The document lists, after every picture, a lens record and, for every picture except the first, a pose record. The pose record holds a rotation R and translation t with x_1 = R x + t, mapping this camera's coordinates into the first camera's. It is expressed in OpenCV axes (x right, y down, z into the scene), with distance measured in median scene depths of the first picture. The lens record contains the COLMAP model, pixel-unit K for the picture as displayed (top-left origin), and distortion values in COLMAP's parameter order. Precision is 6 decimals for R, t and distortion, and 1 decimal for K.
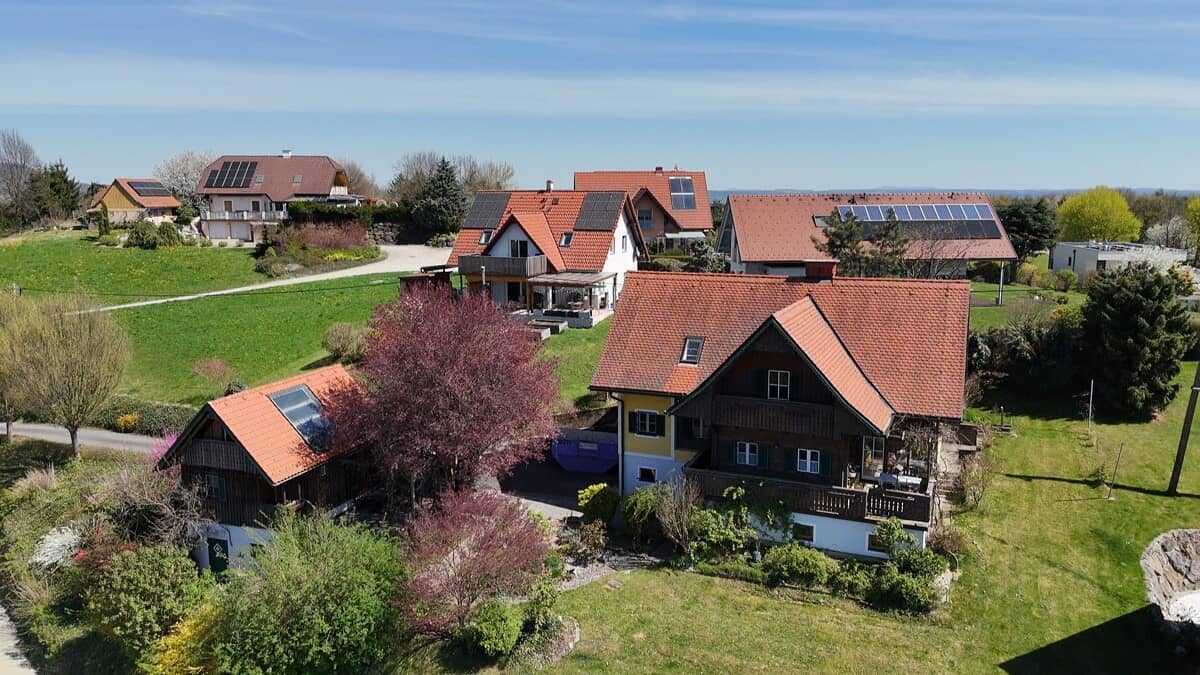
lens RADIAL K [[886.9, 0, 603.1], [0, 886.9, 337.9], [0, 0, 1]] dist [0.006838, 0.002650]
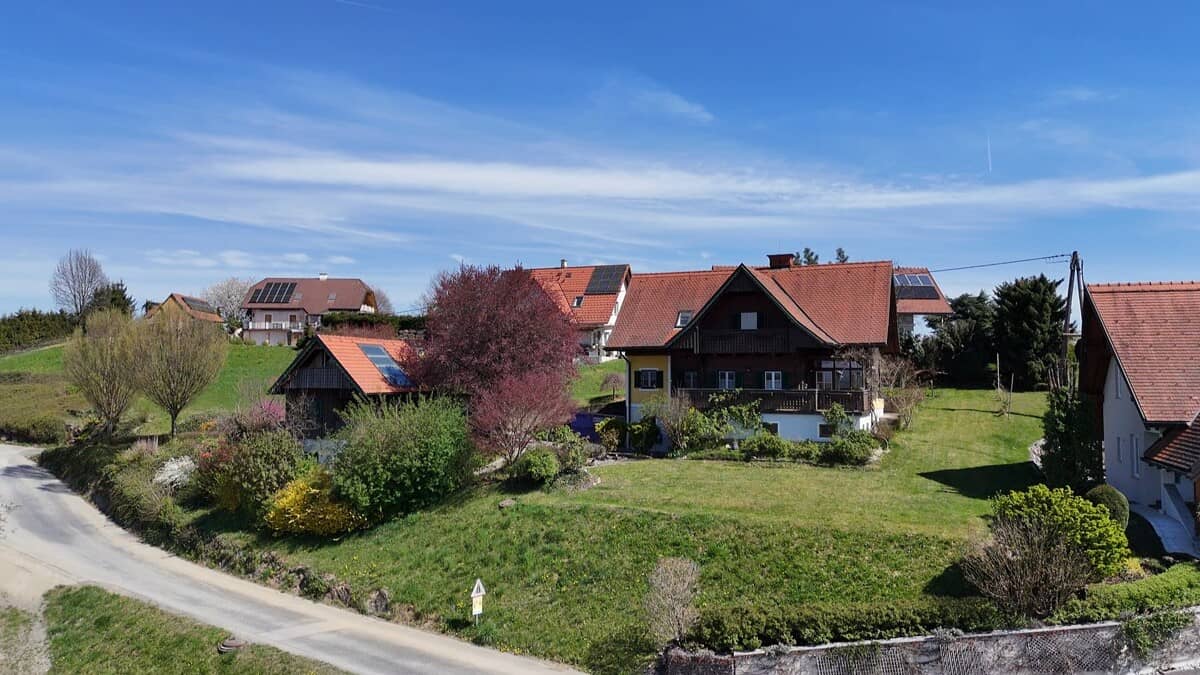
lens RADIAL K [[886.9, 0, 597.6], [0, 886.9, 337.8], [0, 0, 1]] dist [0.006838, 0.002650]
pose [[0.999940, 0.010719, 0.002236, -0.027079], [-0.009998, 0.977032, -0.212857, 0.302409], [-0.004467, 0.212822, 0.977081, -0.248189]]
